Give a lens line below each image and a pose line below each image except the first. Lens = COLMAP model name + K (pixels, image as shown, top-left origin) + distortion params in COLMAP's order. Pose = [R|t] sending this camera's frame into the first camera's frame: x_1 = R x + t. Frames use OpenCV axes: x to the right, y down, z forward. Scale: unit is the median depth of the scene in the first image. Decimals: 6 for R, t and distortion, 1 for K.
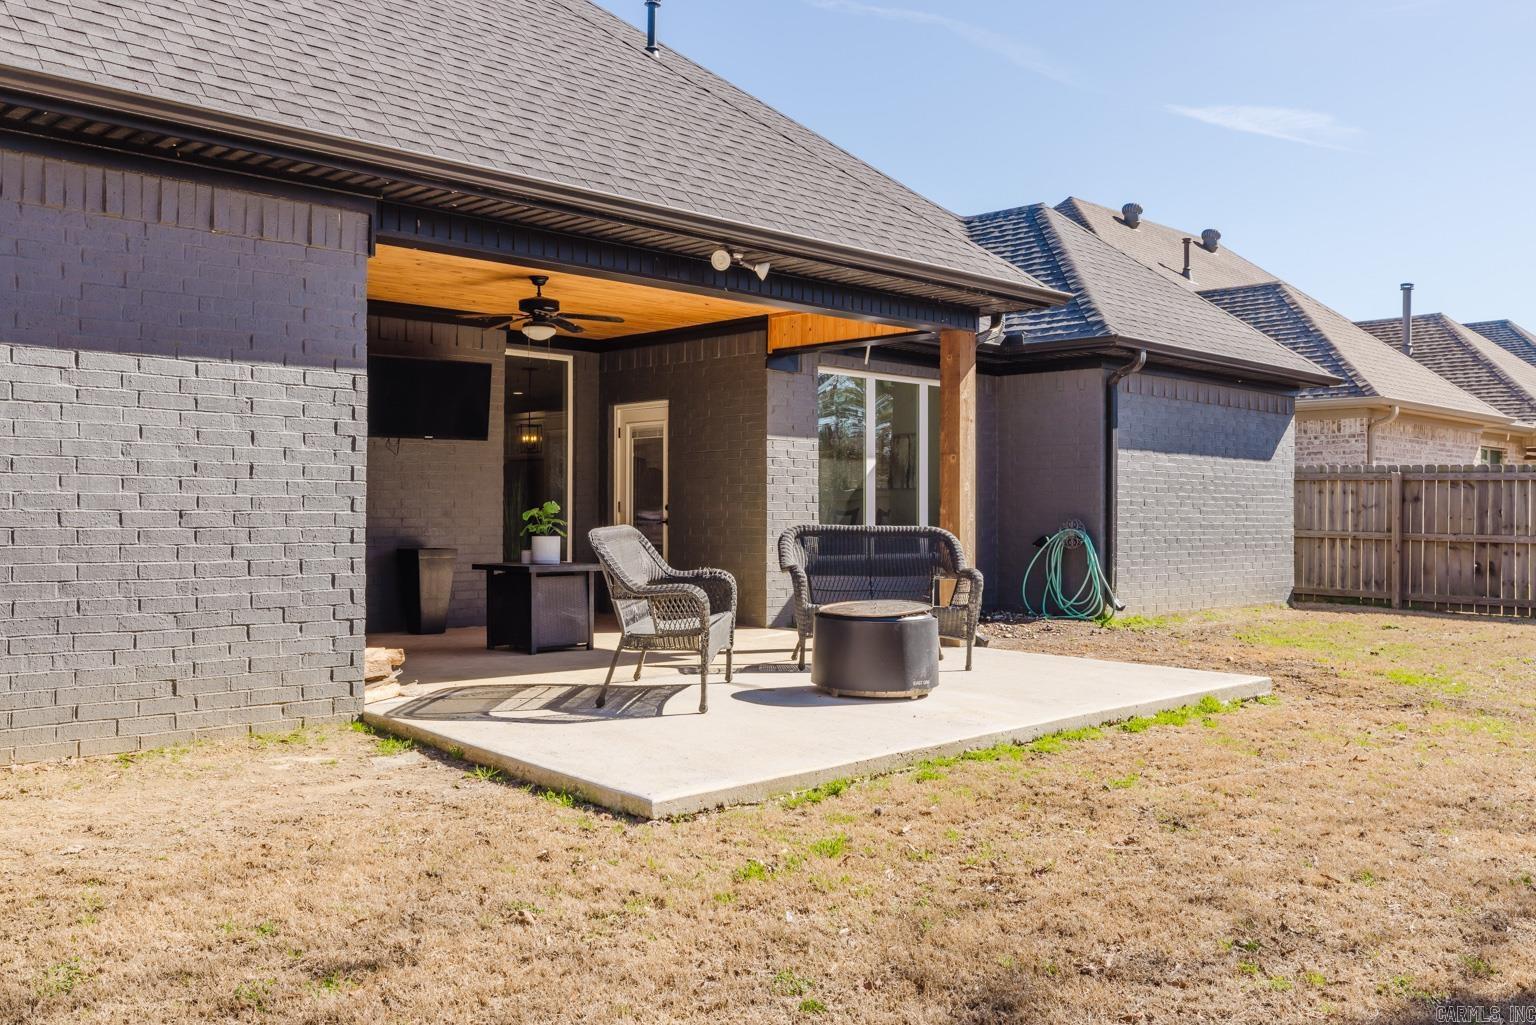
lens RADIAL K [[1364.4, 0, 768.3], [0, 1364.4, 511.2], [0, 0, 1]] dist [-0.013743, -0.001688]
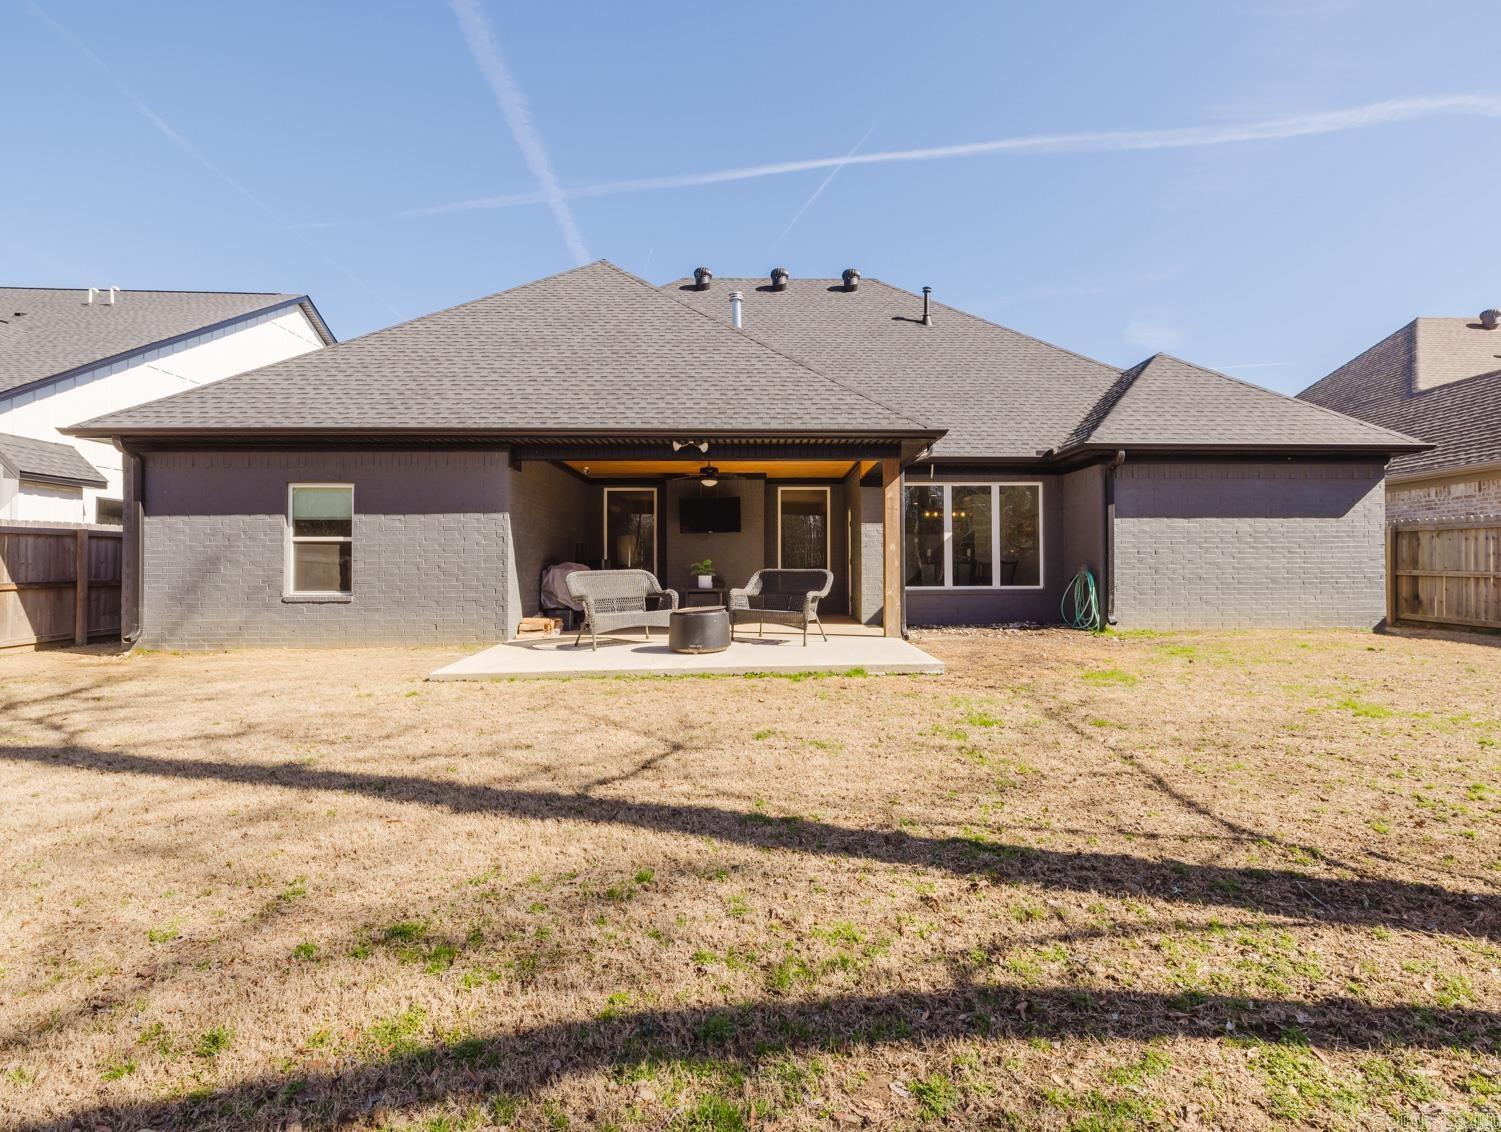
lens RADIAL K [[726.2, 0, 759.4], [0, 726.2, 572.3], [0, 0, 1]] dist [0.003155, 0.000935]
pose [[0.740973, -0.010106, -0.671459, 0.503782], [0.012628, 0.999920, -0.001114, 0.010950], [0.671417, -0.007653, 0.741041, 0.143621]]
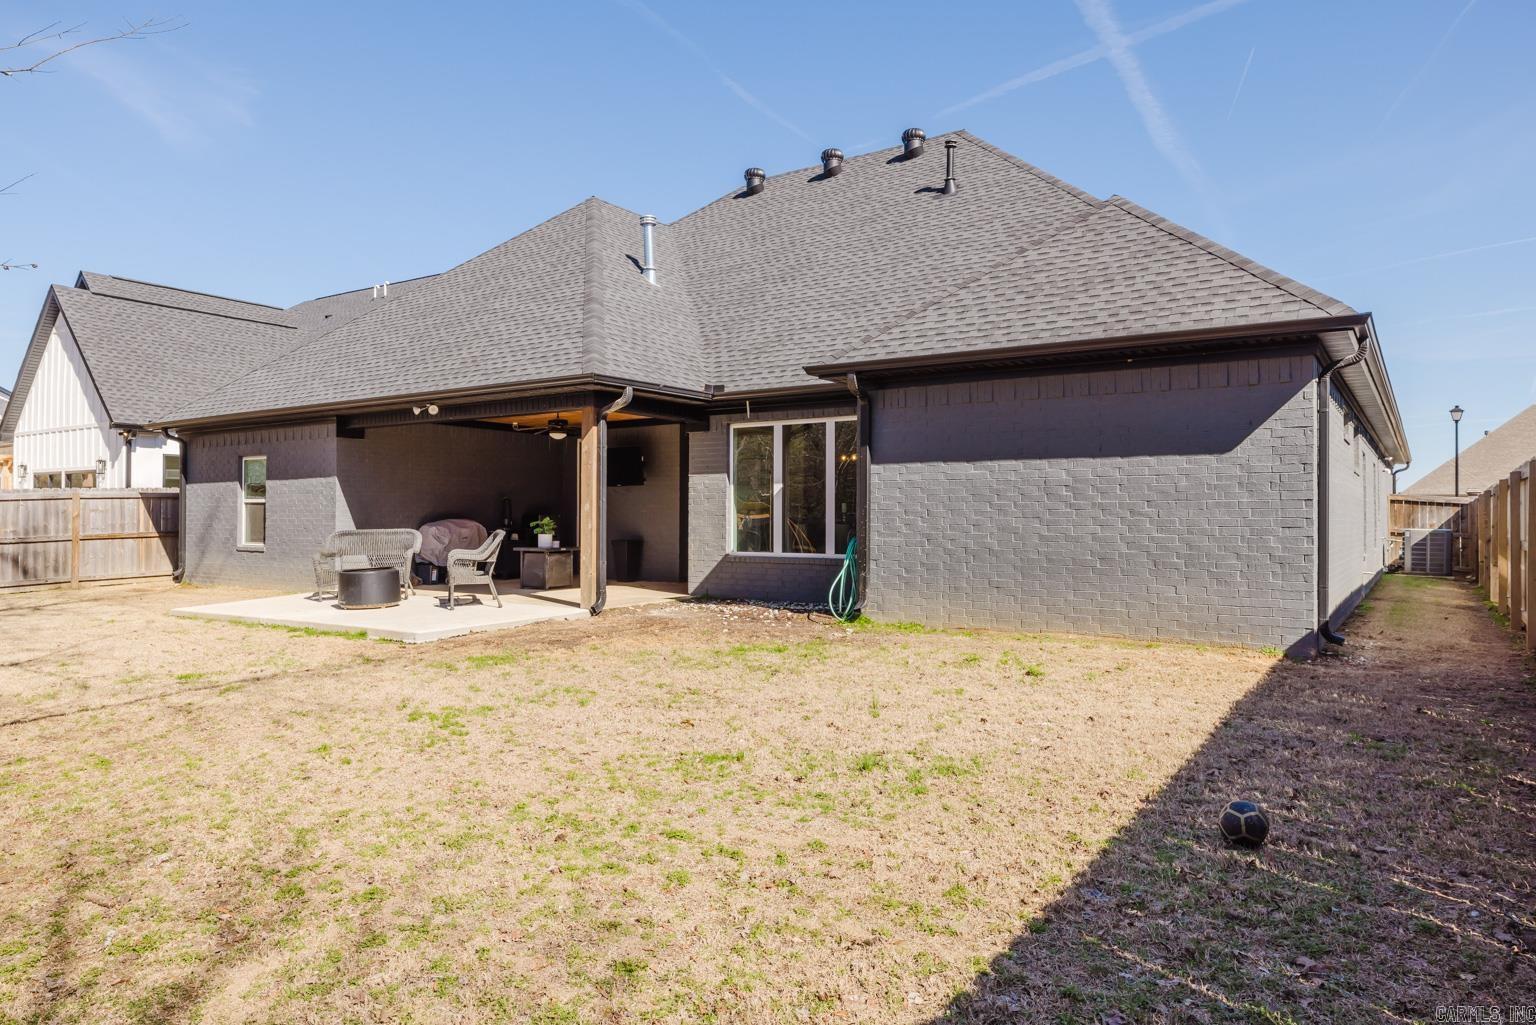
lens RADIAL K [[964.8, 0, 762.8], [0, 964.8, 510.0], [0, 0, 1]] dist [-0.000781, 0.000219]
pose [[0.201849, -0.012700, -0.979334, 0.994353], [0.003803, 0.999919, -0.012183, 0.000265], [0.979409, -0.001265, 0.201881, 0.763460]]
